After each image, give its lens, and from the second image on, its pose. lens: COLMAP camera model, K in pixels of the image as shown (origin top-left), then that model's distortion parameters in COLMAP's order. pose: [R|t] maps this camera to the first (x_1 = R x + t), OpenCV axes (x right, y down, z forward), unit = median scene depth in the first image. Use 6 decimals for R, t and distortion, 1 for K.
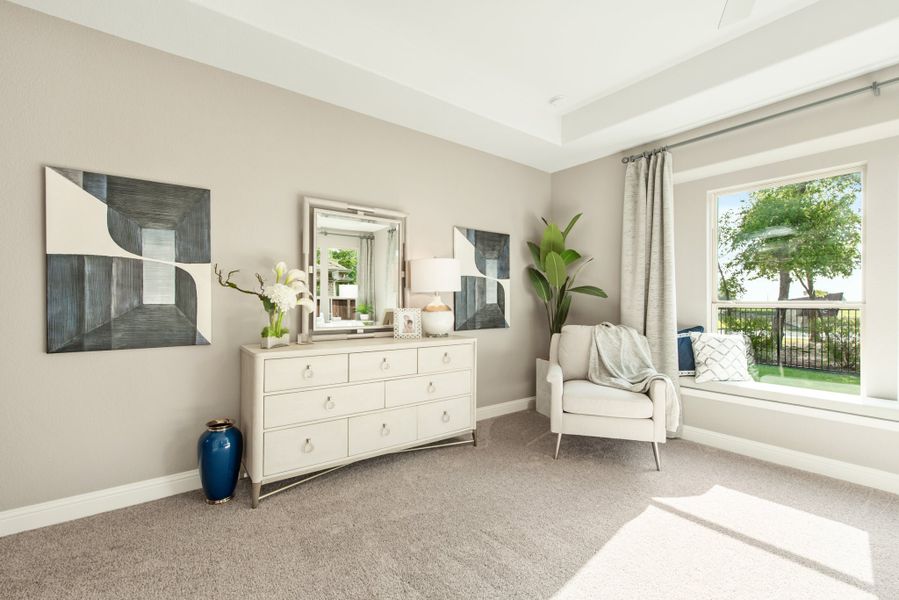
lens RADIAL K [[399.8, 0, 448.5], [0, 399.8, 303.0], [0, 0, 1]] dist [0.008461, -0.000791]
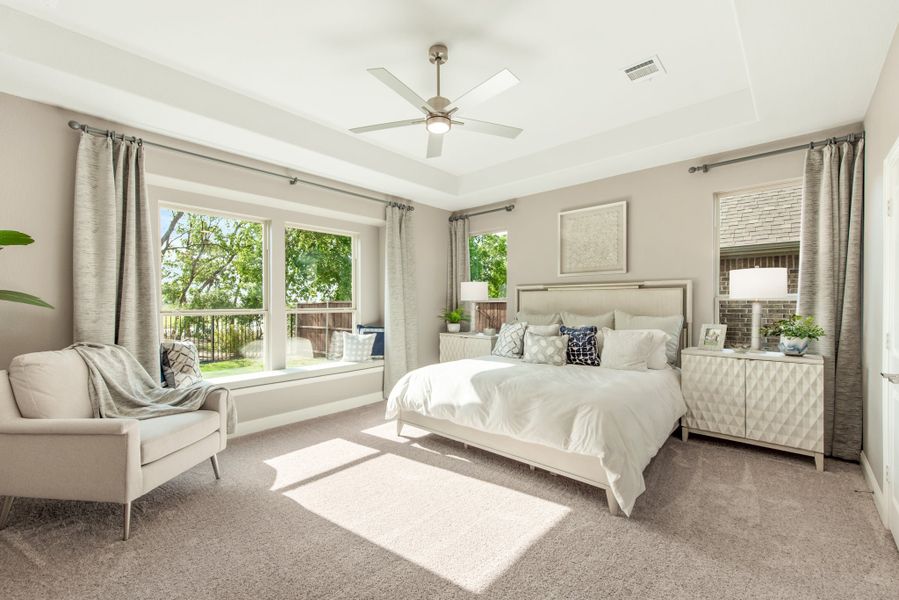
lens RADIAL K [[373.5, 0, 448.6], [0, 373.5, 306.4], [0, 0, 1]] dist [0.002061, -0.000037]
pose [[-0.177718, -0.009116, 0.984039, -0.403741], [0.005278, 0.999934, 0.010216, -0.021245], [-0.984067, 0.007010, -0.177658, 0.467977]]
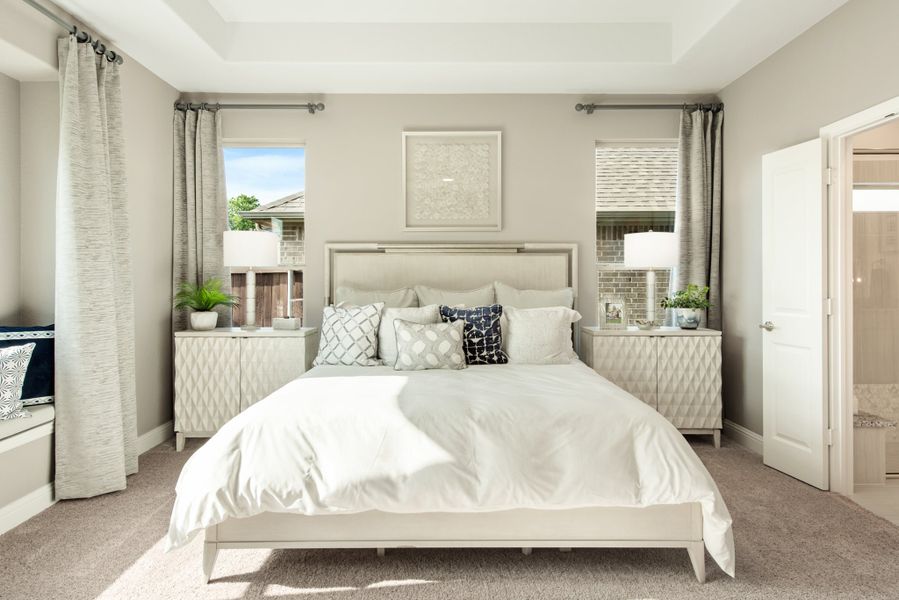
lens RADIAL K [[518.5, 0, 451.3], [0, 518.5, 279.3], [0, 0, 1]] dist [0.017534, -0.006768]
pose [[-0.793813, 0.000013, 0.608163, 0.029436], [0.001981, 0.999995, 0.002565, -0.004372], [-0.608159, 0.003241, -0.793808, 0.718742]]
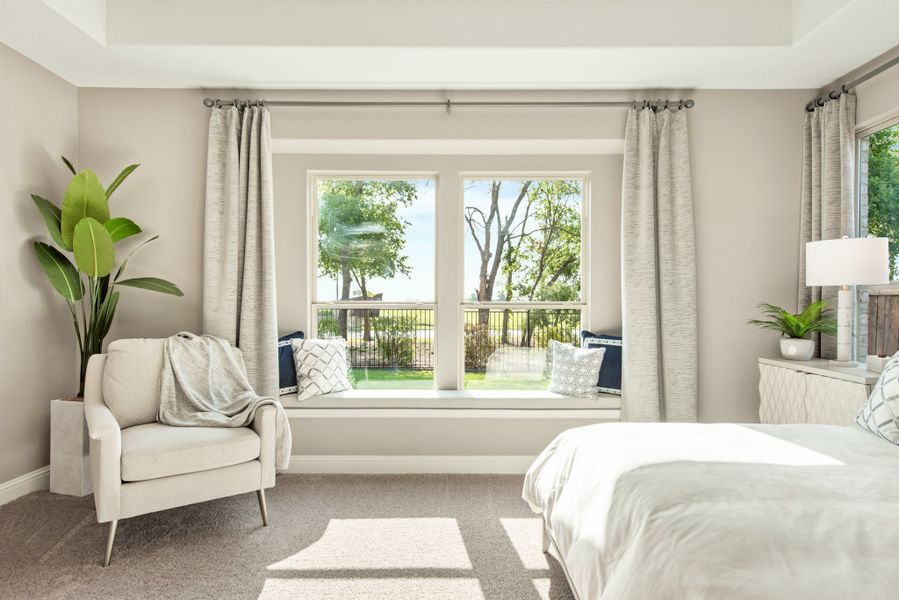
lens RADIAL K [[518.5, 0, 458.6], [0, 518.5, 302.9], [0, 0, 1]] dist [0.017534, -0.006768]
pose [[0.605511, -0.000748, 0.795837, -0.028891], [0.000760, 1.000000, 0.000361, -0.001145], [-0.795837, 0.000386, 0.605511, 0.093091]]
